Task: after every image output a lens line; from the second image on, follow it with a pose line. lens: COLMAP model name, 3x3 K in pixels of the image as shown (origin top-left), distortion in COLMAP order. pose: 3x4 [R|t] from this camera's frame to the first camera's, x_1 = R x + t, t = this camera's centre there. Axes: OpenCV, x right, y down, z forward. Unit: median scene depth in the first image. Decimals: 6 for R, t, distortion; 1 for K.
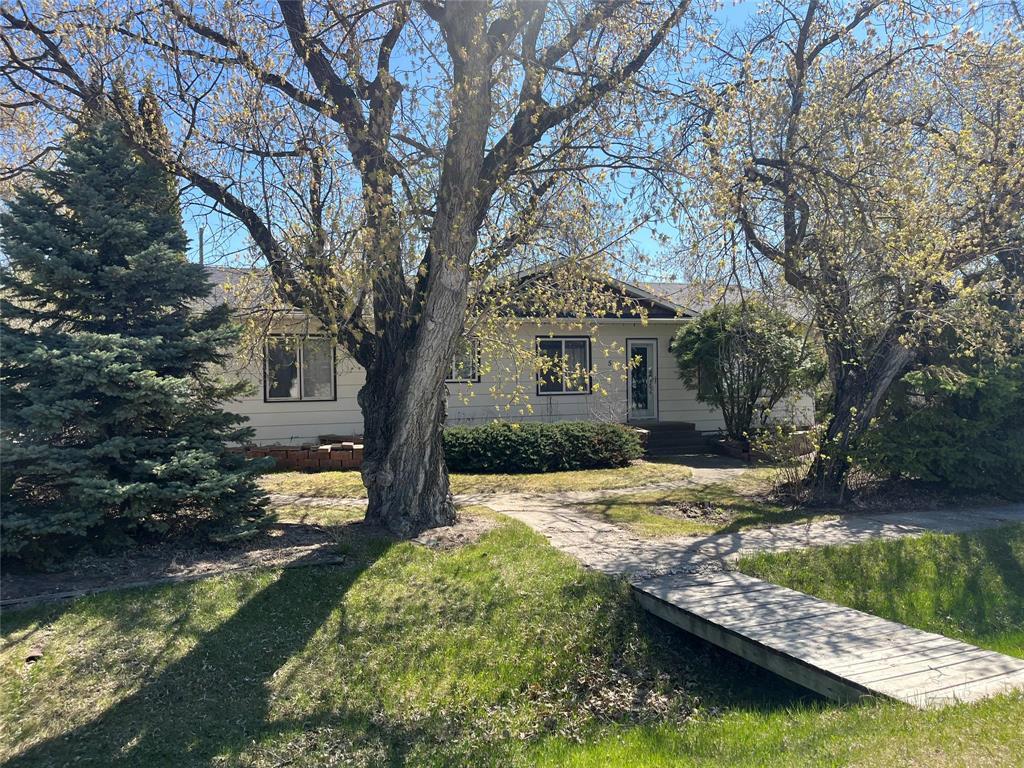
lens RADIAL K [[777.3, 0, 512.0], [0, 777.3, 384.0], [0, 0, 1]] dist [0.004333, 0.000418]
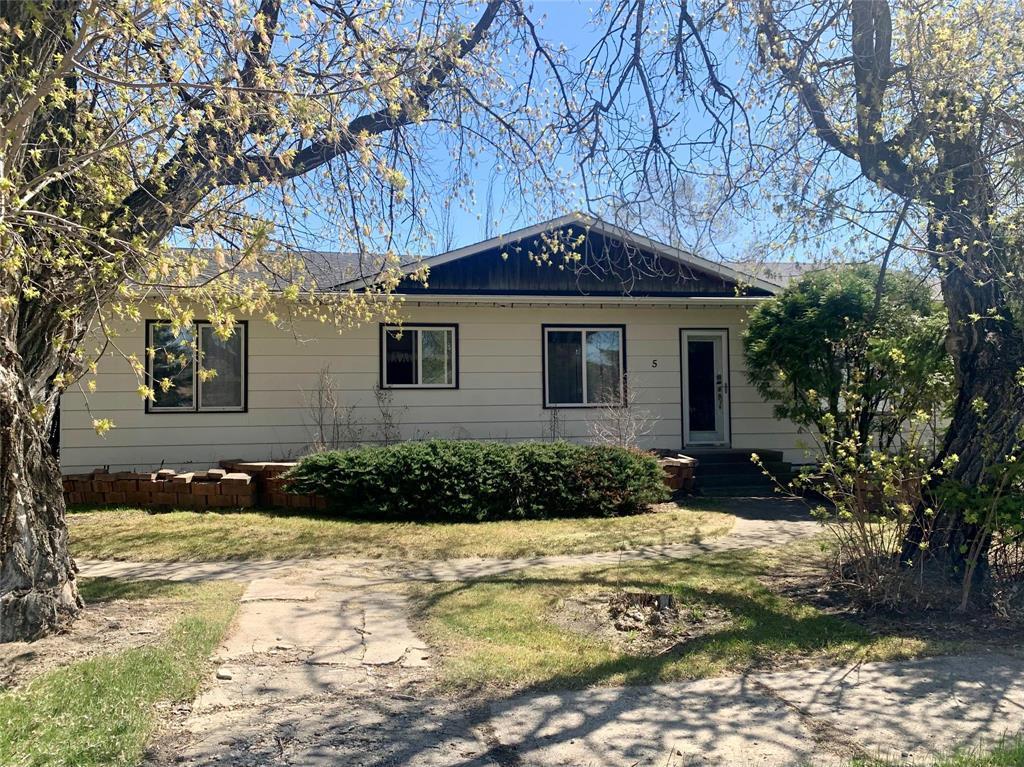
lens RADIAL K [[836.4, 0, 512.0], [0, 836.4, 383.5], [0, 0, 1]] dist [-0.003923, -0.002822]
pose [[0.983307, -0.004243, -0.181906, 0.177666], [-0.003220, 0.999166, -0.040712, 0.028961], [0.181927, 0.040618, 0.982473, 0.322878]]
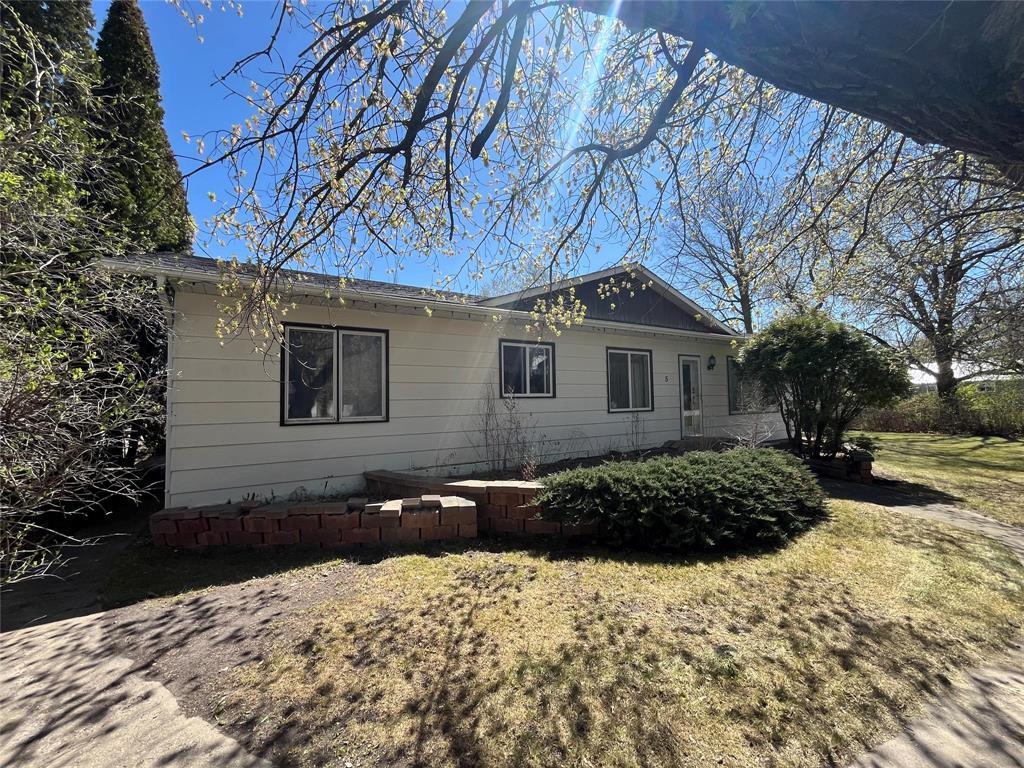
lens RADIAL K [[429.8, 0, 512.0], [0, 429.8, 384.0], [0, 0, 1]] dist [0.000016, 0.000008]
pose [[0.985820, 0.003405, 0.167772, -0.205795], [0.005584, 0.998575, -0.053073, 0.009475], [-0.167714, 0.053257, 0.984396, 0.670698]]
